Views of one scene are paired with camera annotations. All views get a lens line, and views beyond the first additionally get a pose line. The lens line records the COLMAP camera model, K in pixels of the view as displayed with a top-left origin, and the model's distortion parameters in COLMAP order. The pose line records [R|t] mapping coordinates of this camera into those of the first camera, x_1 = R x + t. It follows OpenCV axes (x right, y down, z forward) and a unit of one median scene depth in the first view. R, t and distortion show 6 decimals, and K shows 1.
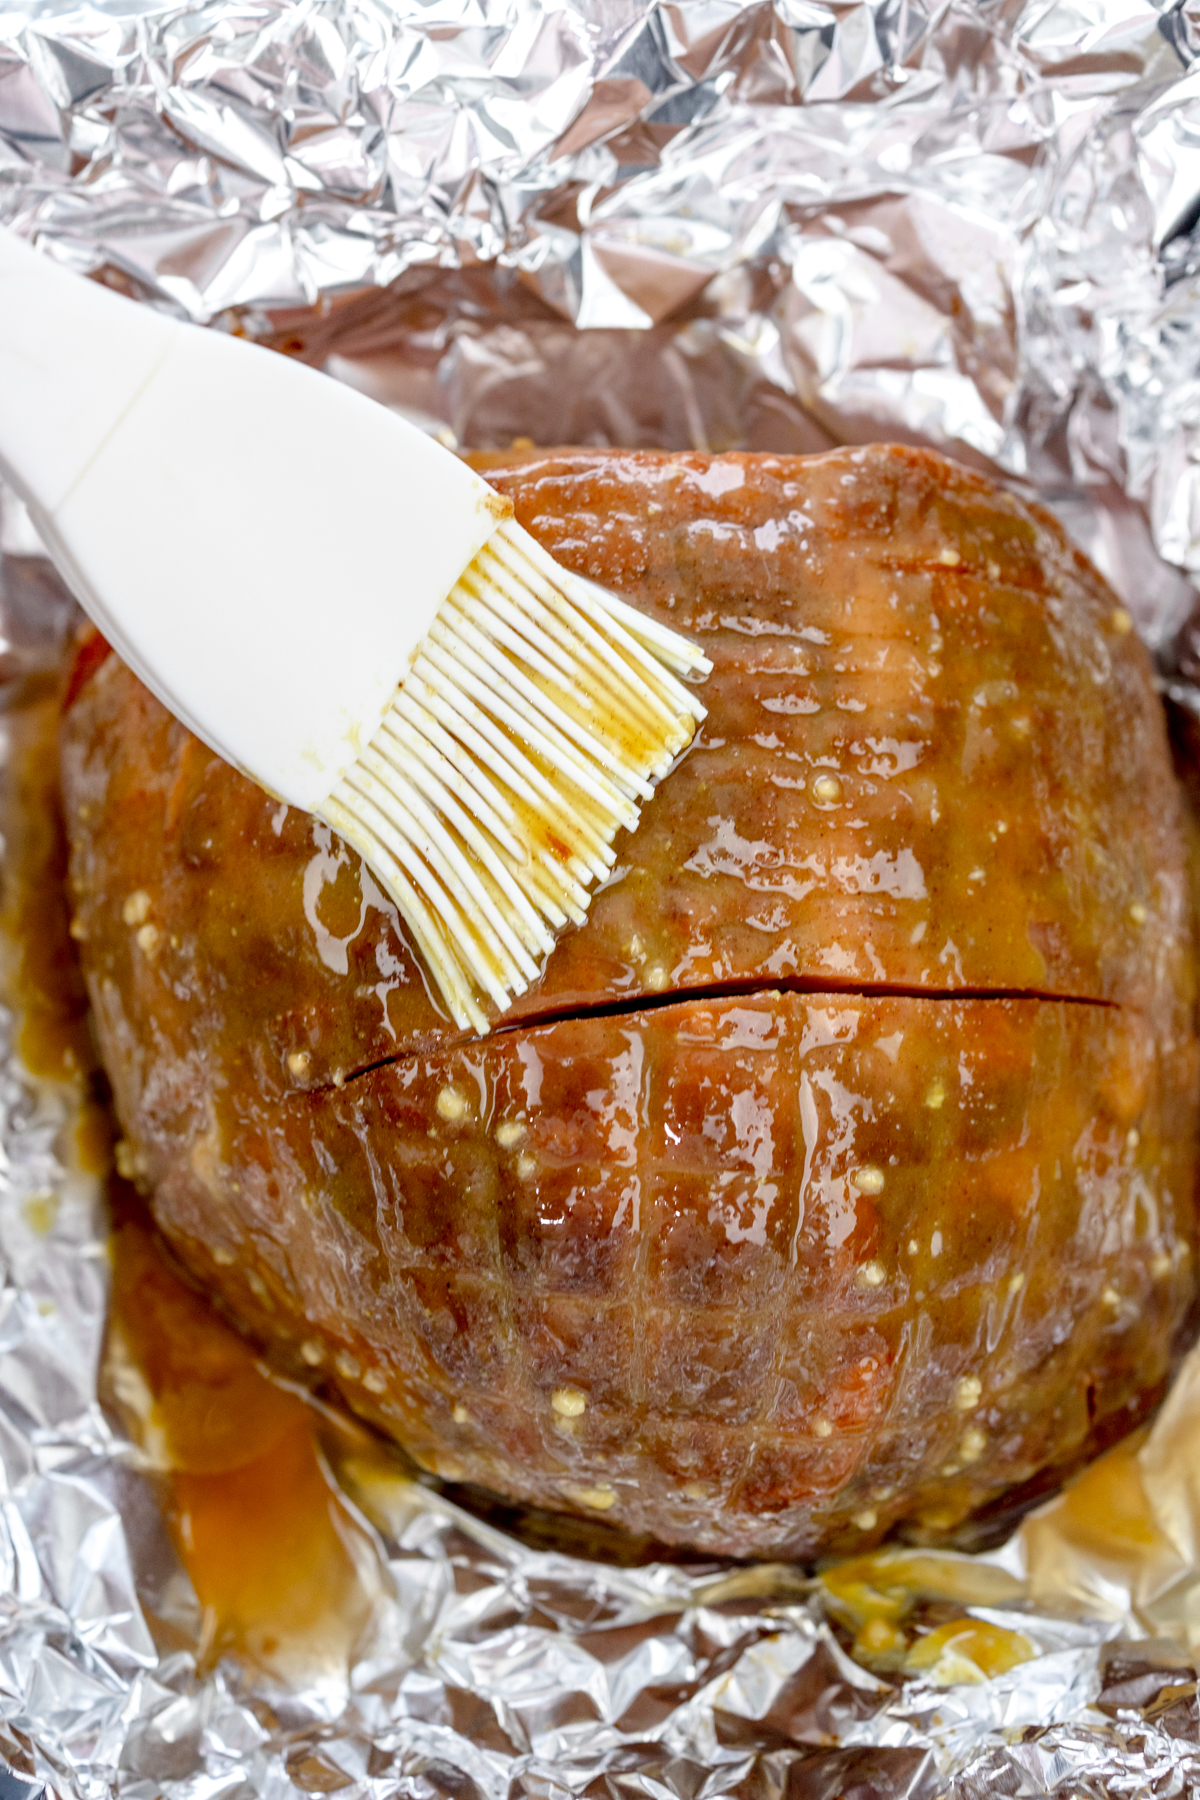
lens RADIAL K [[2092.2, 0, 609.4], [0, 2092.2, 864.4], [0, 0, 1]] dist [0.021260, 0.063060]
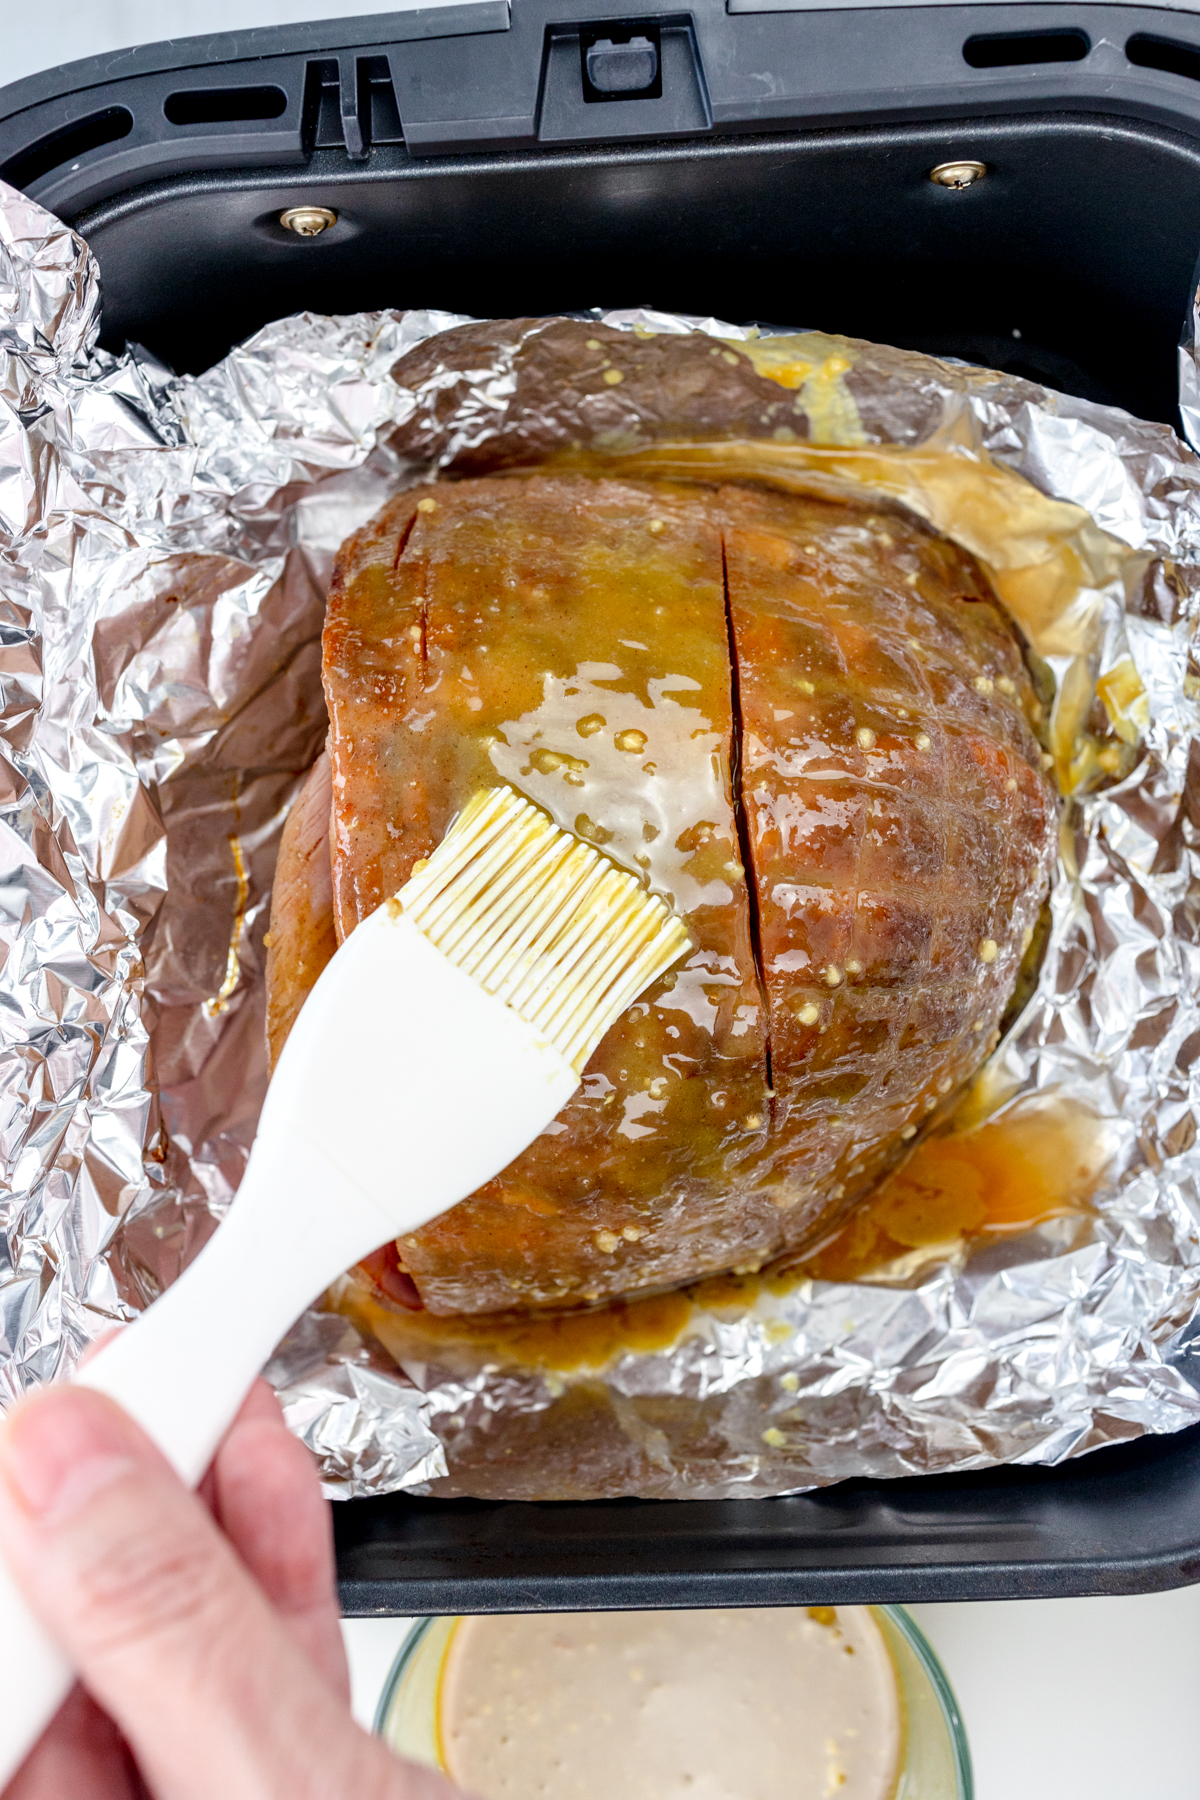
lens RADIAL K [[2092.2, 0, 609.4], [0, 2092.2, 864.4], [0, 0, 1]] dist [0.021260, 0.063060]
pose [[0.071370, -0.996036, 0.053094, -0.051283], [0.960447, 0.082989, 0.265809, -0.370308], [-0.269161, 0.032023, 0.962563, -0.341681]]
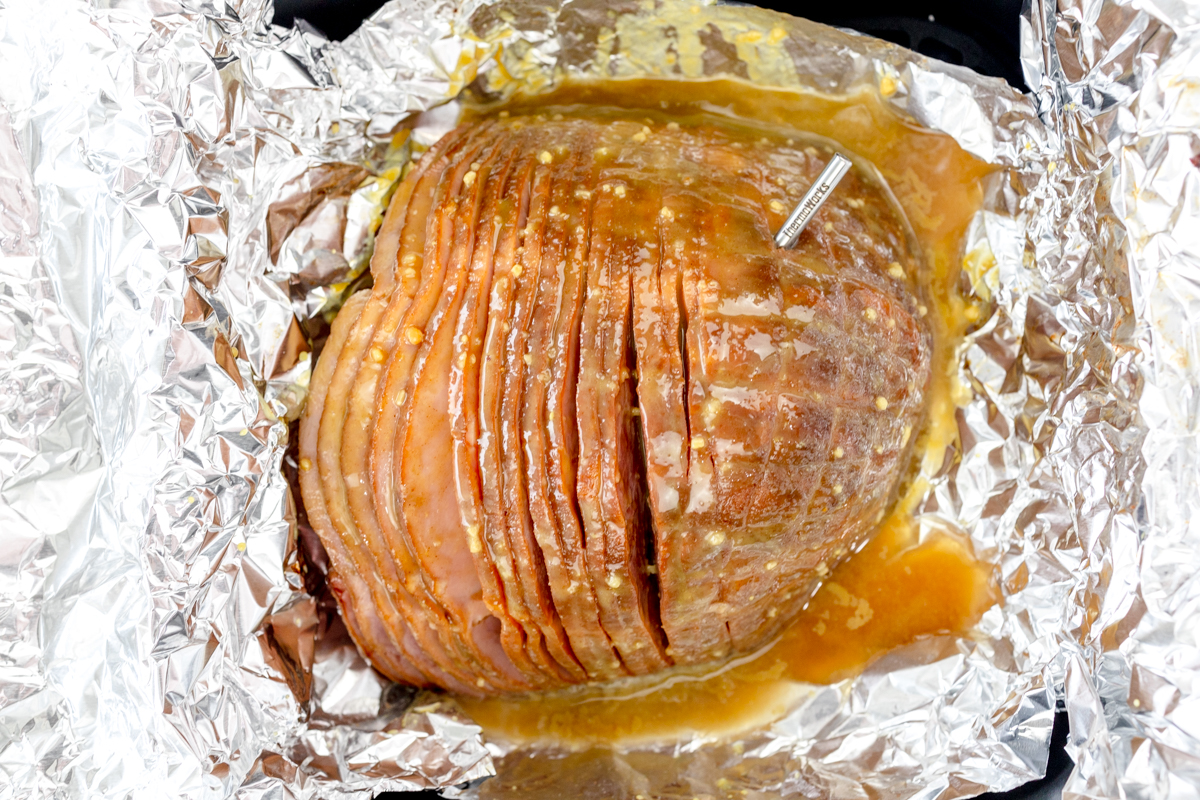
lens RADIAL K [[1394.8, 0, 597.3], [0, 1394.8, 366.7], [0, 0, 1]] dist [0.021260, 0.063060]
pose [[0.098342, -0.991070, 0.090047, -0.091056], [0.976583, 0.113509, 0.182761, -0.257834], [-0.191351, 0.069965, 0.979025, -0.308544]]
